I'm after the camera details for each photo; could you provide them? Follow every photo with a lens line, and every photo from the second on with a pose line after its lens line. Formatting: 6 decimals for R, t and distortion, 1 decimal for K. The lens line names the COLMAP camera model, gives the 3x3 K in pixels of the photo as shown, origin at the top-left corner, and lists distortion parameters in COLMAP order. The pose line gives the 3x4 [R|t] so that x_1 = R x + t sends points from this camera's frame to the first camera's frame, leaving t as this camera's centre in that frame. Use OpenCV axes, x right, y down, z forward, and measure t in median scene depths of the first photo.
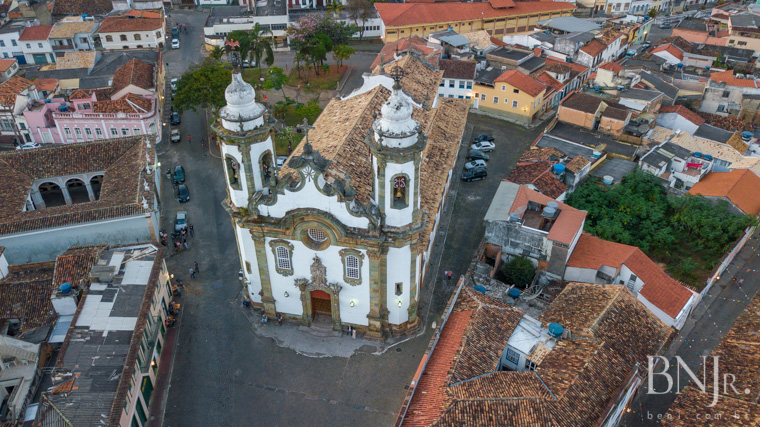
lens RADIAL K [[585.6, 0, 382.1], [0, 585.6, 210.4], [0, 0, 1]] dist [0.008119, -0.006975]
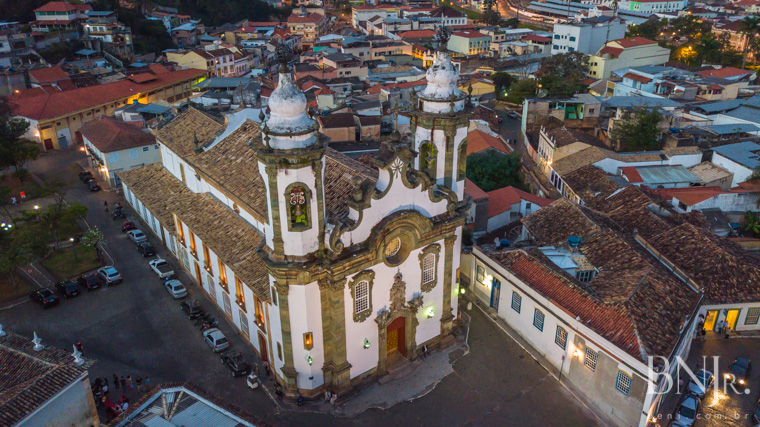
lens RADIAL K [[585.6, 0, 382.1], [0, 585.6, 210.4], [0, 0, 1]] dist [0.008119, -0.006975]
pose [[0.647655, -0.318474, 0.692183, -0.657783], [0.430605, 0.902457, 0.012318, -0.022857], [-0.628588, 0.290080, 0.721617, 0.364534]]
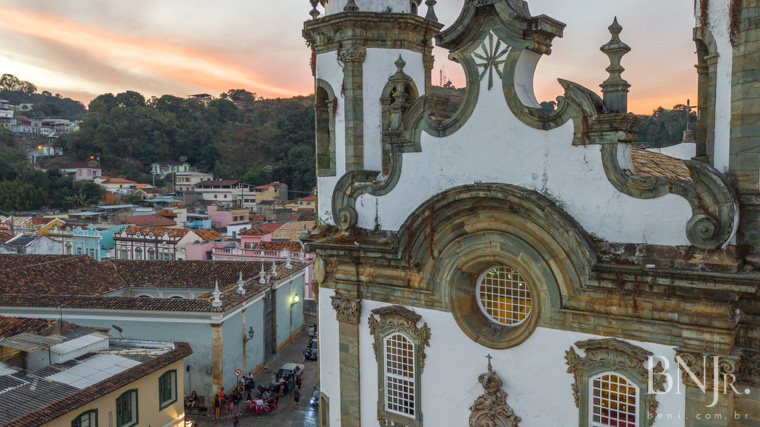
lens RADIAL K [[585.6, 0, 382.1], [0, 585.6, 210.4], [0, 0, 1]] dist [0.008119, -0.006975]
pose [[0.899221, 0.017129, -0.437160, -0.029081], [-0.241647, 0.852425, -0.463657, 0.158118], [0.364704, 0.522569, 0.770658, 0.670586]]
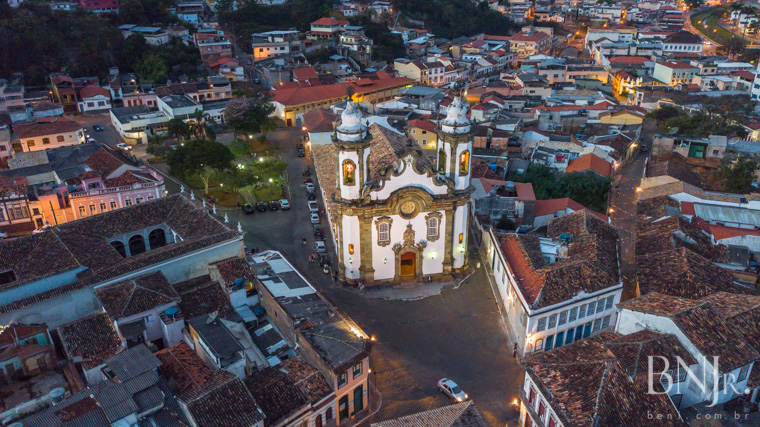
lens RADIAL K [[585.6, 0, 382.1], [0, 585.6, 210.4], [0, 0, 1]] dist [0.008119, -0.006975]
pose [[0.914800, -0.168551, 0.367057, -0.663498], [0.229099, 0.964968, -0.127866, 0.205940], [-0.332647, 0.201064, 0.921368, -0.284112]]
